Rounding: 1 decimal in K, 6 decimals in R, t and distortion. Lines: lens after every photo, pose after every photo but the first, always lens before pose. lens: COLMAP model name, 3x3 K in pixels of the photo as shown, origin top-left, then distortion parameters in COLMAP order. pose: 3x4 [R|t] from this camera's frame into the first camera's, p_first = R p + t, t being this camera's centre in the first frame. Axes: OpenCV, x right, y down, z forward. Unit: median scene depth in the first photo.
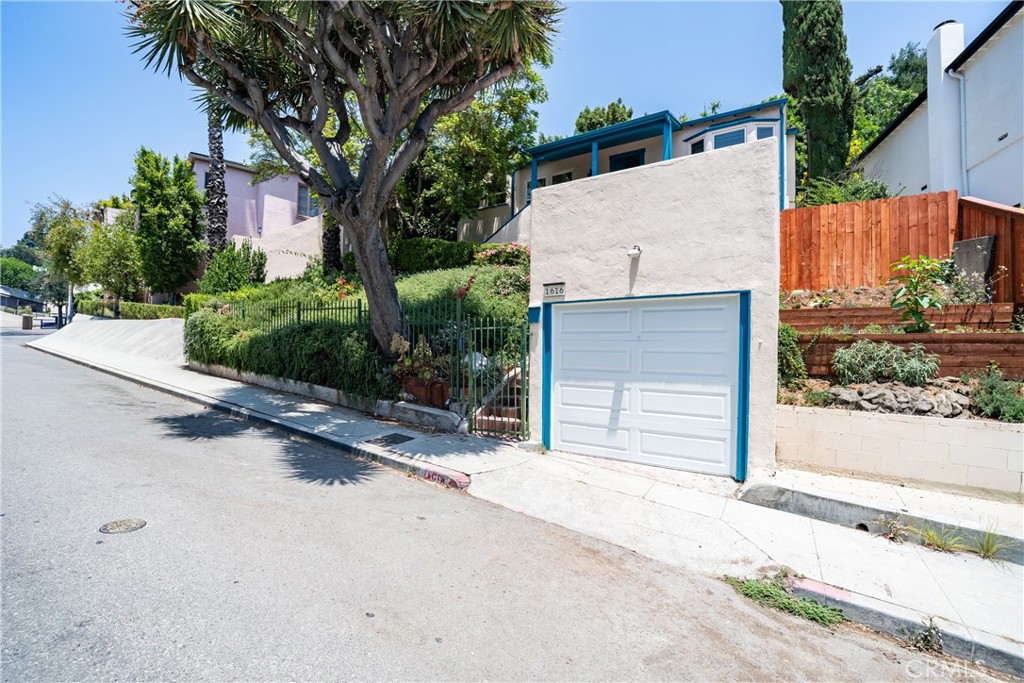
lens RADIAL K [[444.8, 0, 512.9], [0, 444.8, 342.8], [0, 0, 1]] dist [0.001758, -0.000199]
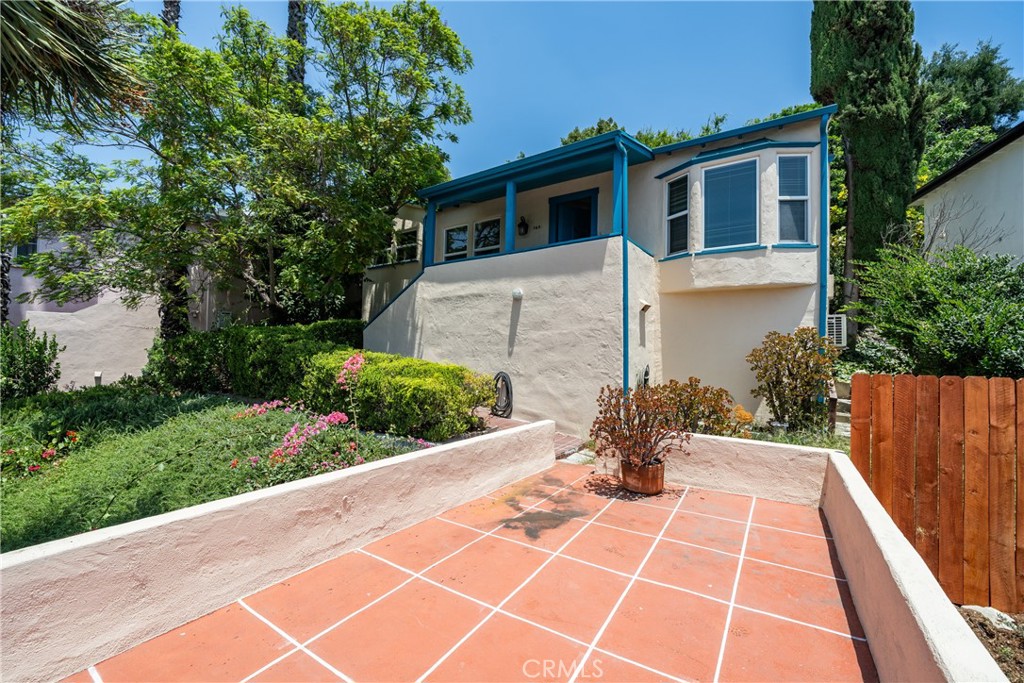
lens RADIAL K [[410.5, 0, 511.9], [0, 410.5, 344.5], [0, 0, 1]] dist [-0.003457, 0.000795]
pose [[0.999207, 0.005835, -0.039386, 0.188463], [-0.005642, 0.999971, 0.005020, -0.203030], [0.039414, -0.004794, 0.999211, 0.380695]]
